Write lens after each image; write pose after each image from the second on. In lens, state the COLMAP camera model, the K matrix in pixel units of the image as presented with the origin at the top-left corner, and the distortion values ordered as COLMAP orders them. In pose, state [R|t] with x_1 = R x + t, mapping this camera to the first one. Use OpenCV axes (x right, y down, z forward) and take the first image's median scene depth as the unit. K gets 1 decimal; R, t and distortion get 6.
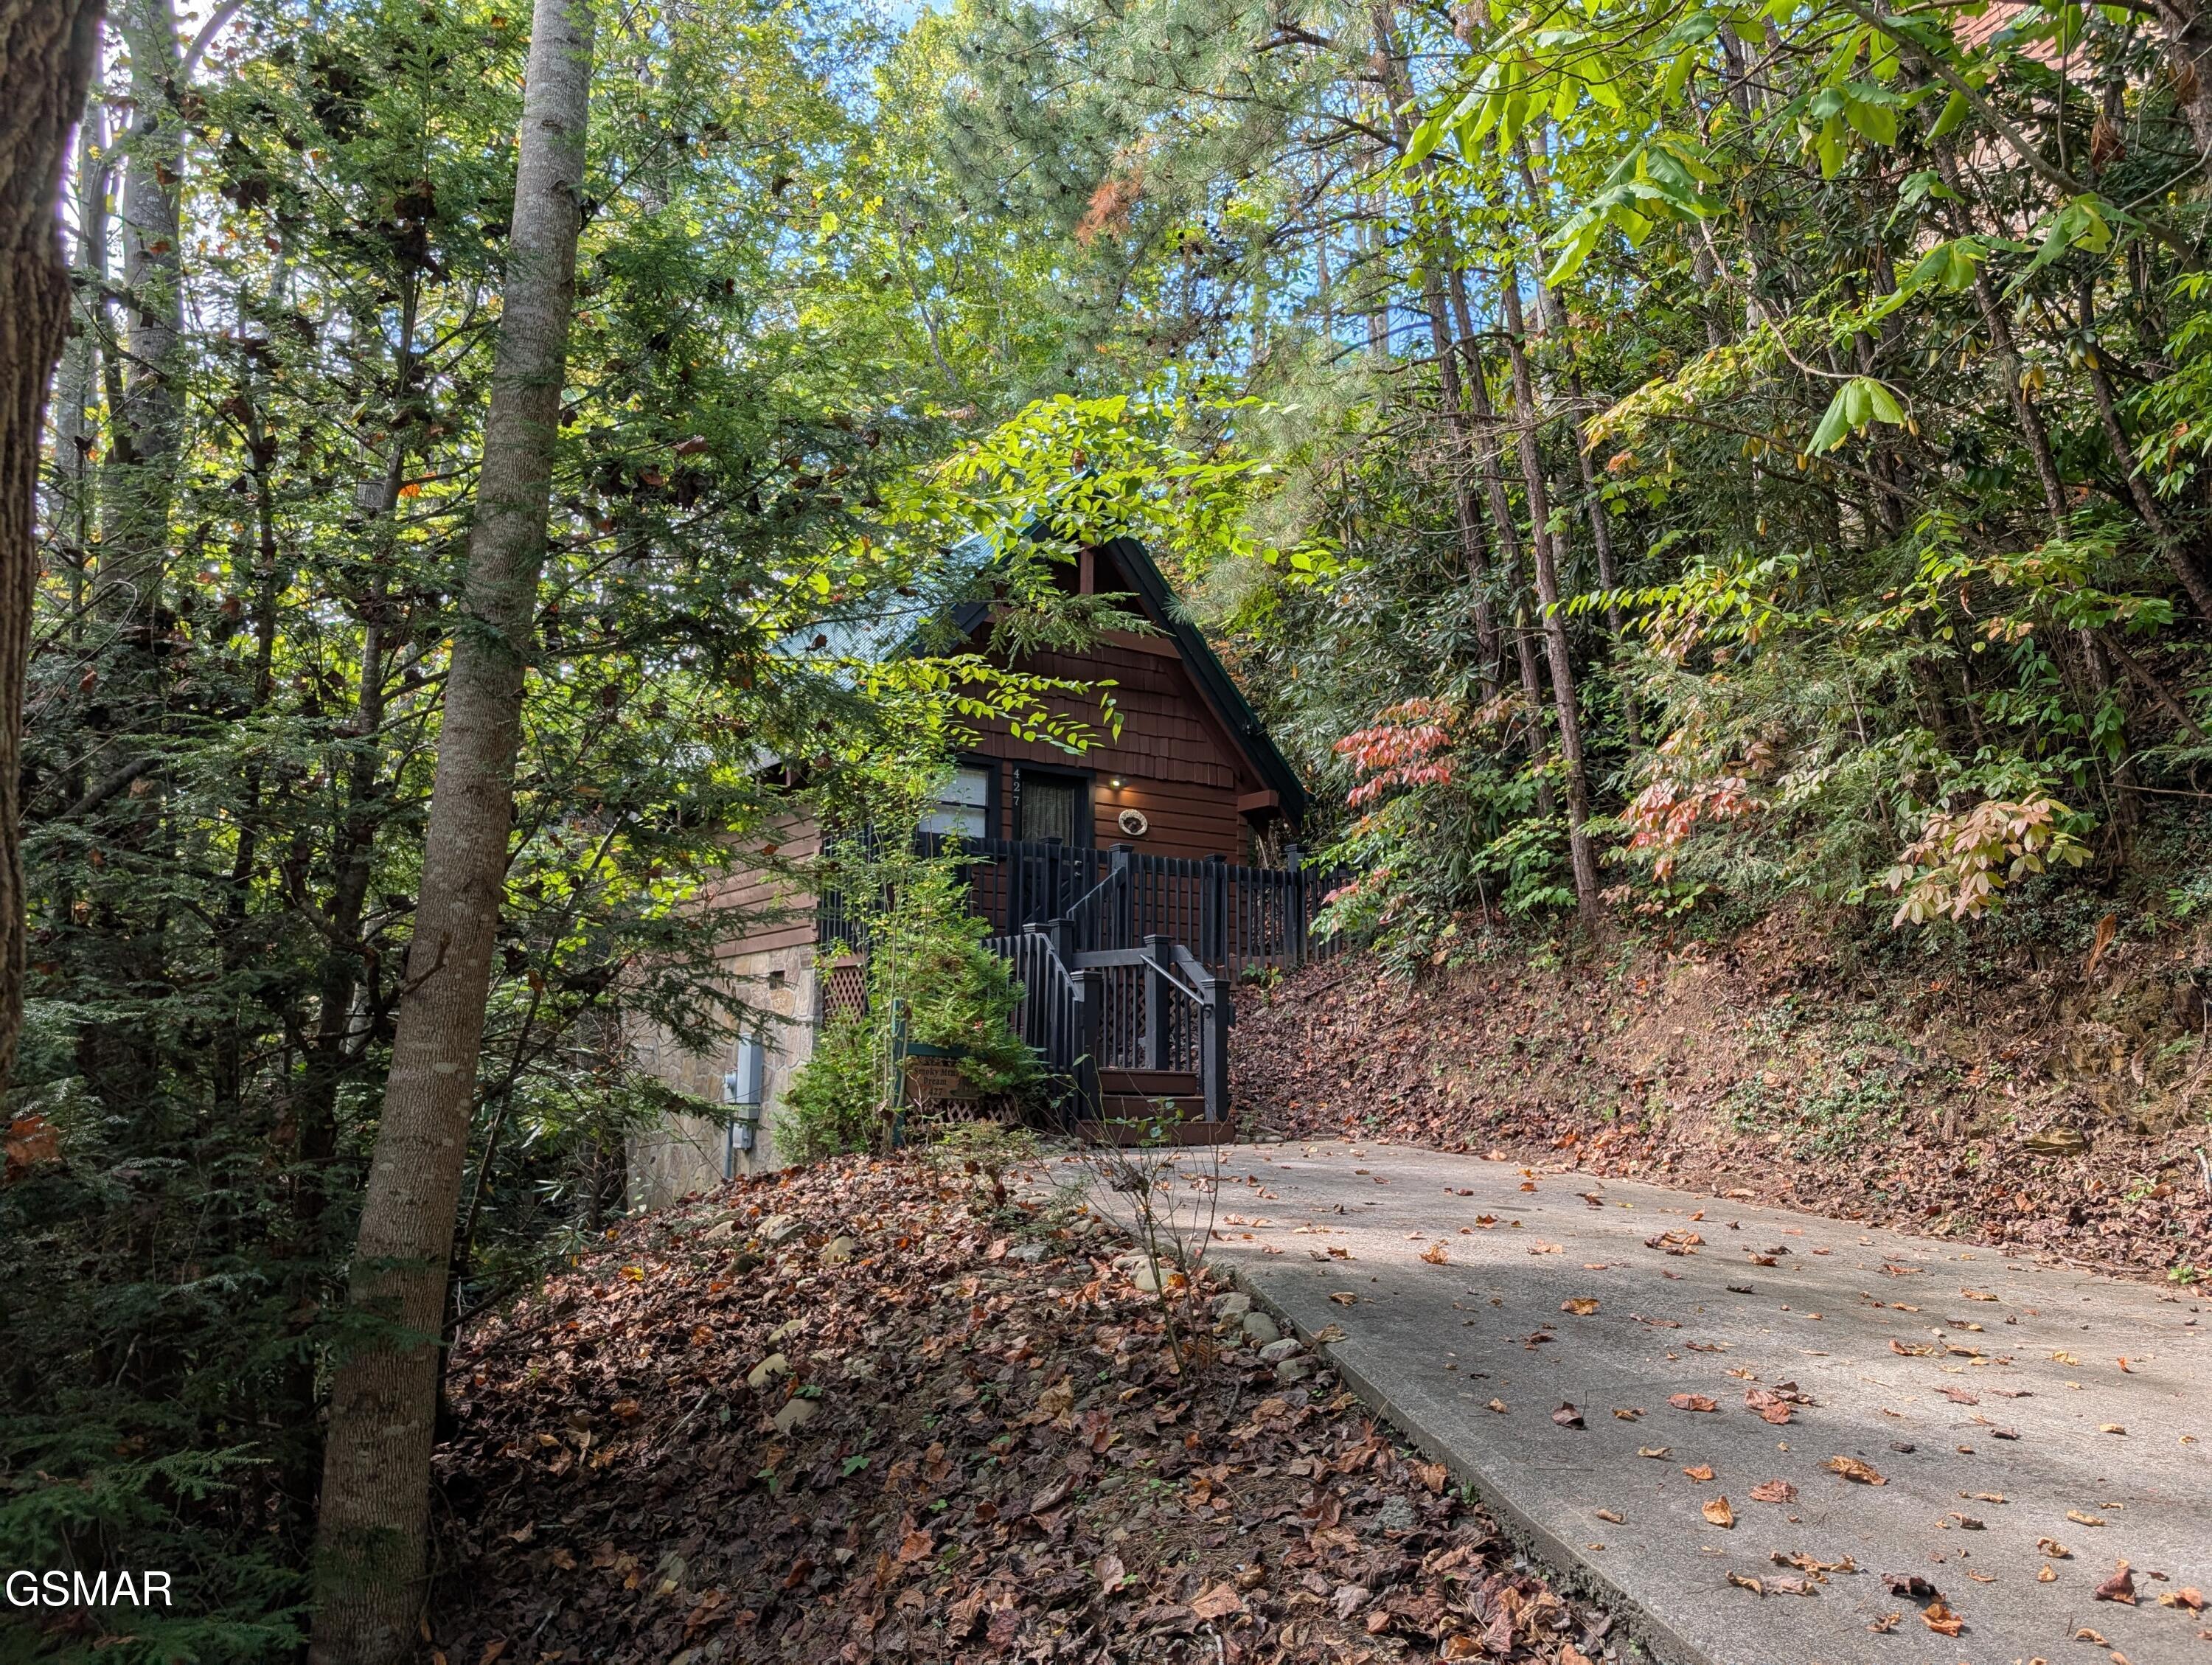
lens RADIAL K [[1605.2, 0, 1107.3], [0, 1605.2, 833.8], [0, 0, 1]] dist [0.013320, -0.000185]
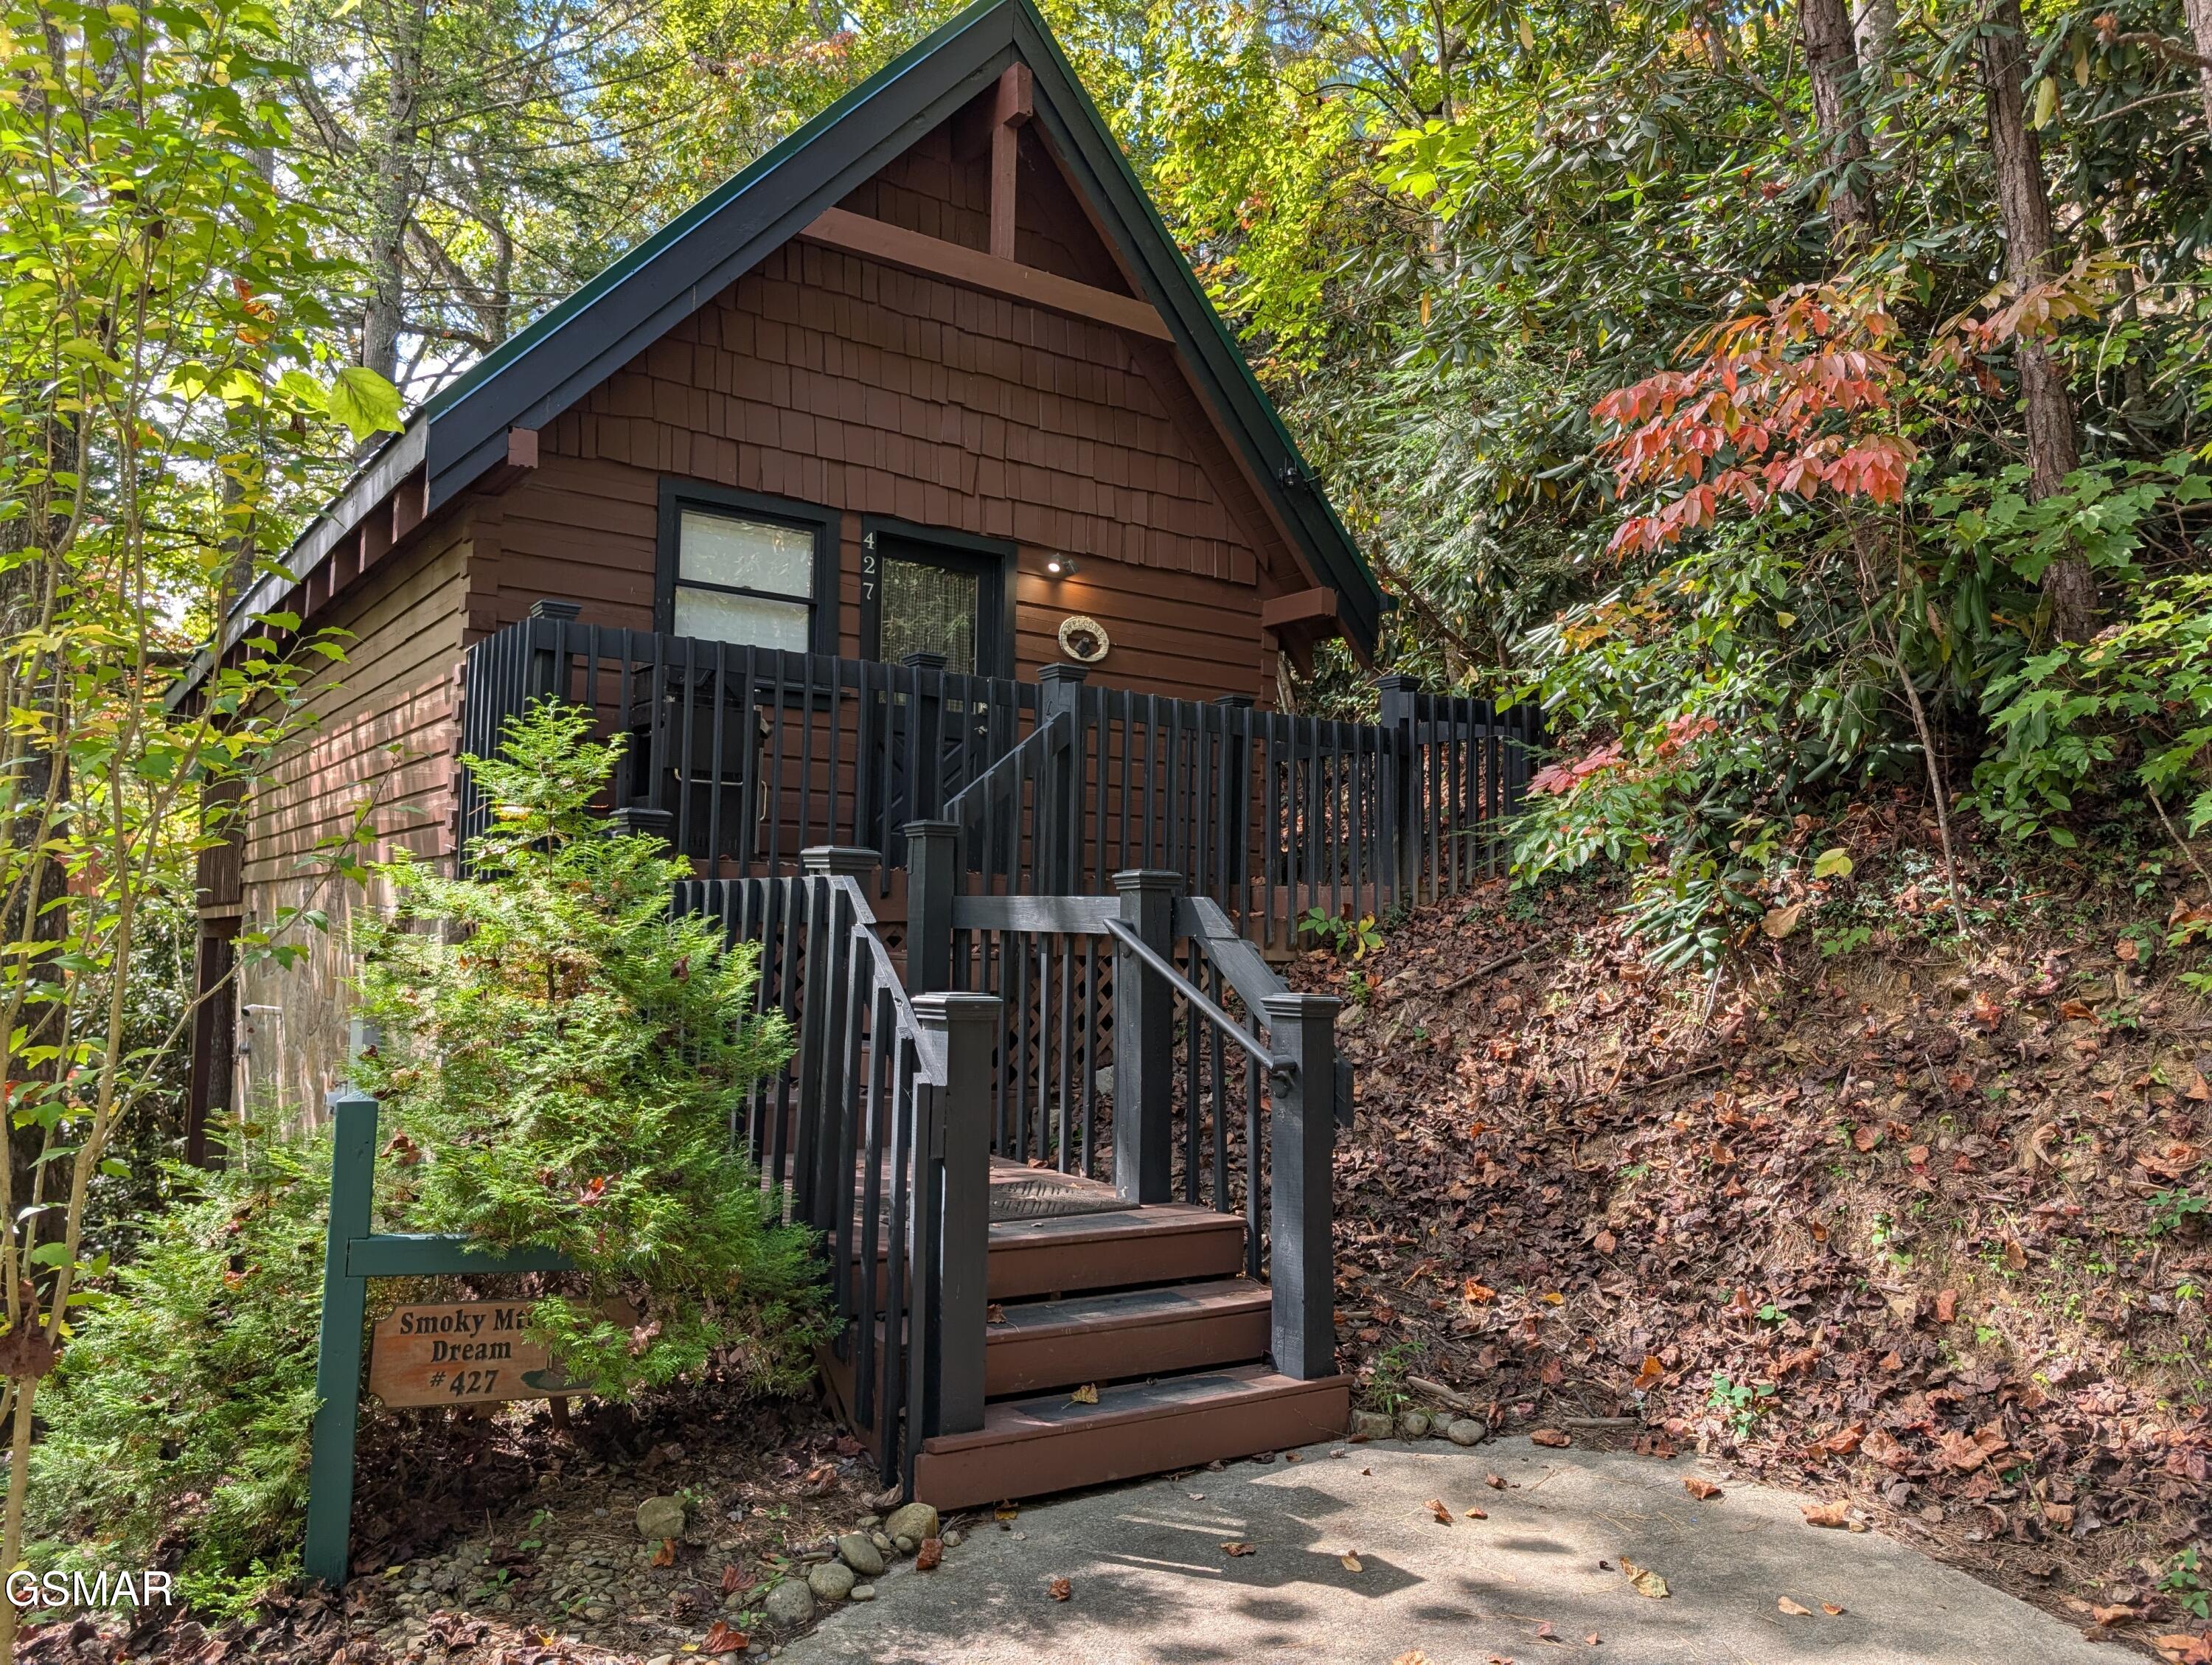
lens RADIAL K [[1605.2, 0, 1102.8], [0, 1605.2, 830.6], [0, 0, 1]] dist [0.013320, -0.000185]
pose [[0.999411, 0.009349, 0.033024, 0.006144], [-0.012025, 0.996576, 0.081804, 0.018341], [-0.032146, -0.082153, 0.996101, 0.569336]]
